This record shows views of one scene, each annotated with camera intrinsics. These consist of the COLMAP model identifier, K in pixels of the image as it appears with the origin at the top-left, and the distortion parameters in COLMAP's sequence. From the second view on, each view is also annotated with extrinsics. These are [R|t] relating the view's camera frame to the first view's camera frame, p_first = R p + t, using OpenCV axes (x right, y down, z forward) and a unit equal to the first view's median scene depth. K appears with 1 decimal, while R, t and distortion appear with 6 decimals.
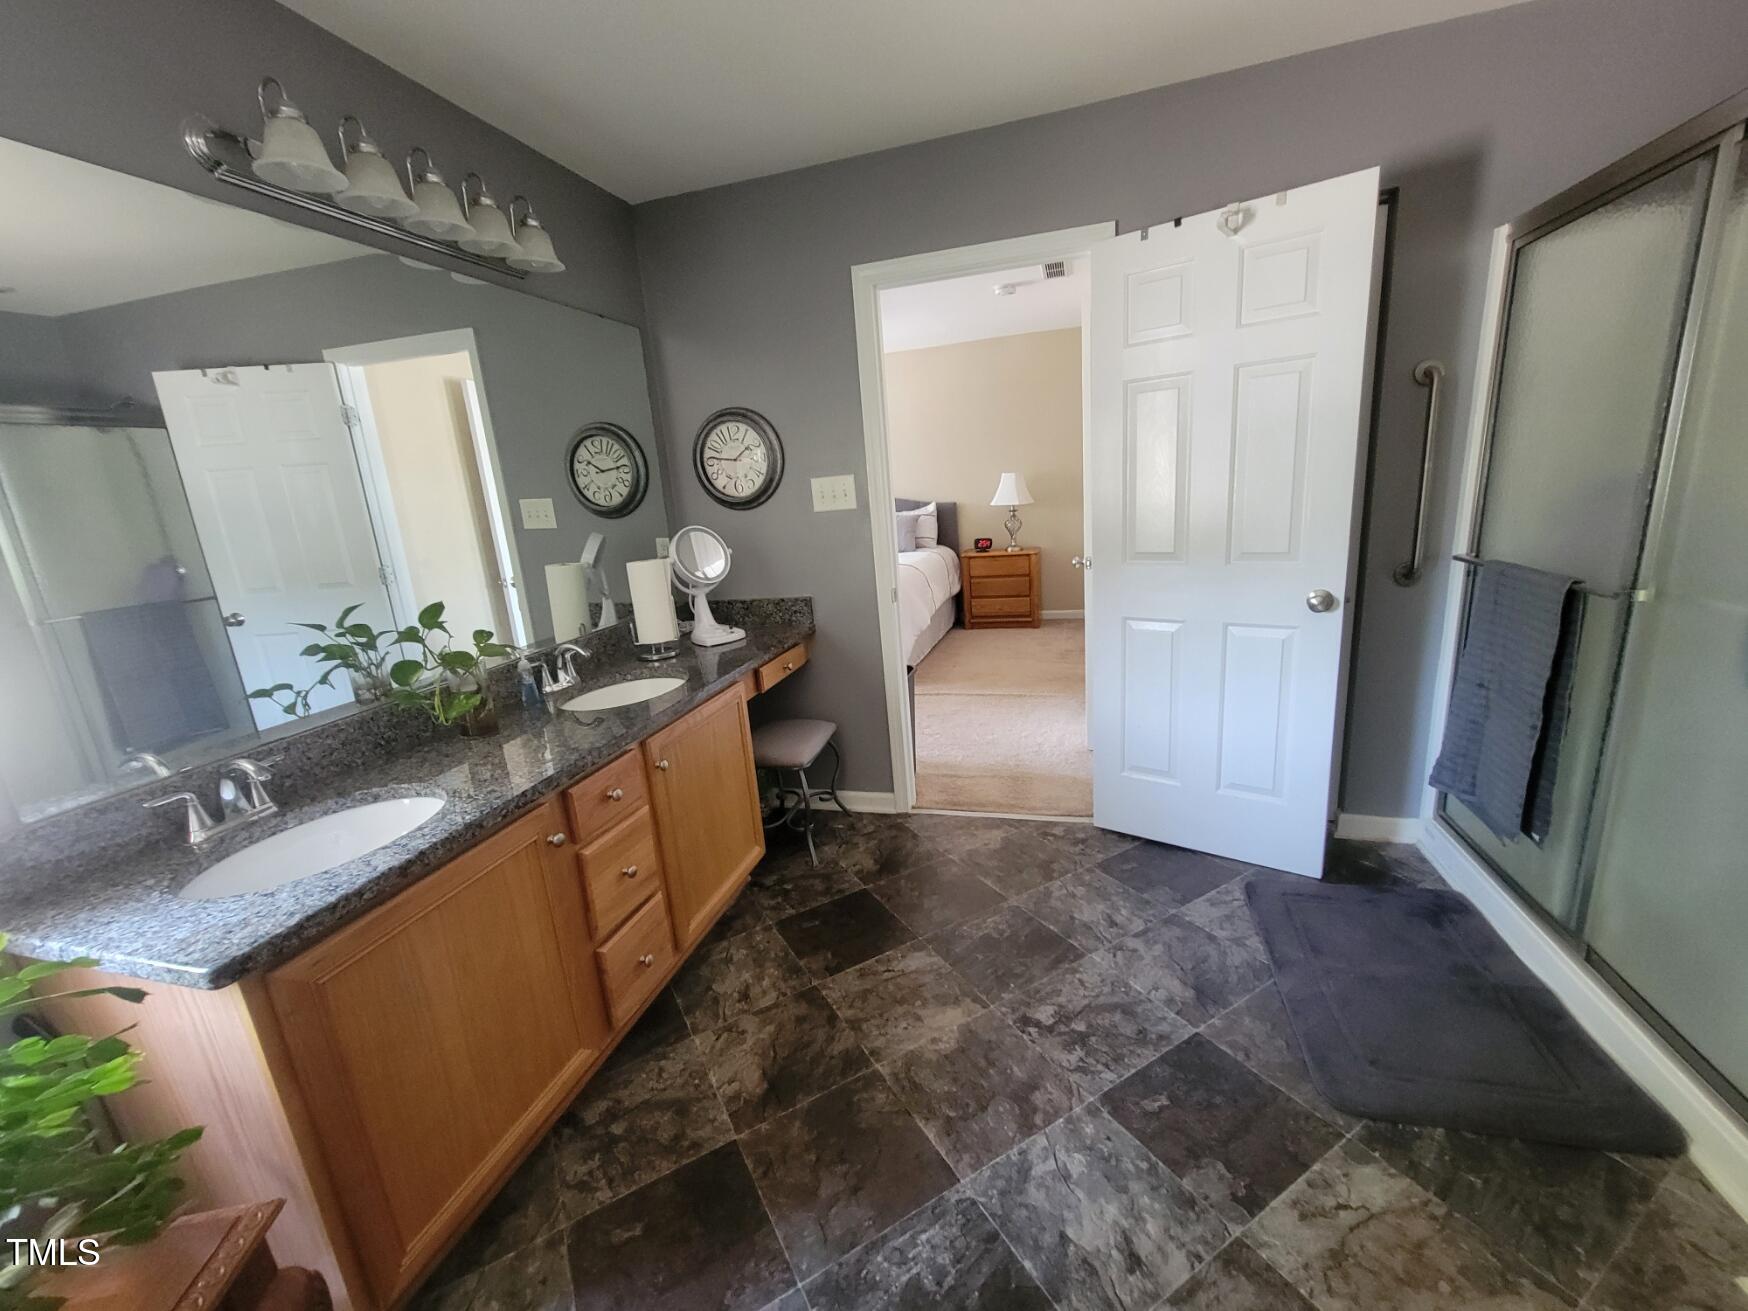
lens RADIAL K [[711.1, 0, 877.7], [0, 711.1, 655.5], [0, 0, 1]] dist [-0.000613, -0.000024]
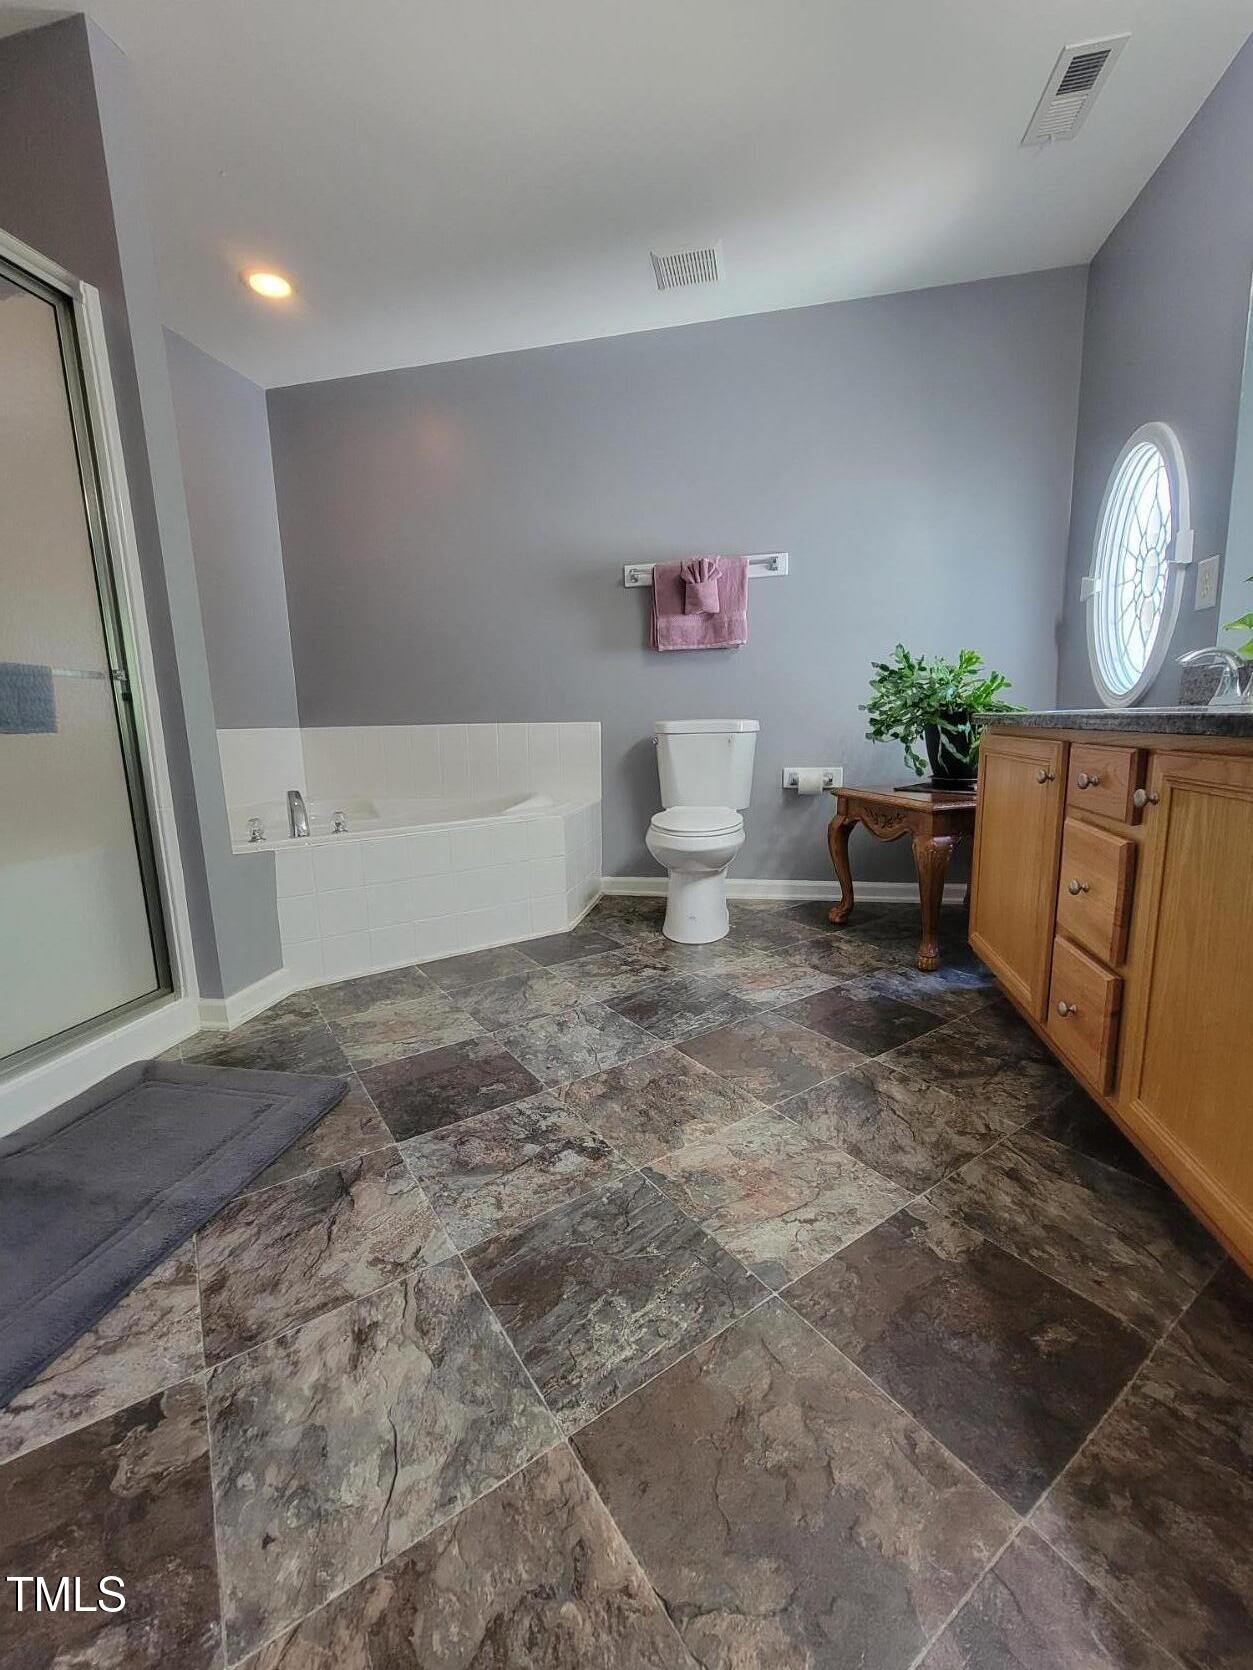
lens RADIAL K [[679.4, 0, 621.8], [0, 679.4, 833.6], [0, 0, 1]] dist [-0.000613, -0.000024]
pose [[-0.991000, 0.121417, -0.056361, 0.044713], [0.088398, 0.909771, 0.405588, 0.052126], [0.100521, 0.396956, -0.912317, 1.395812]]
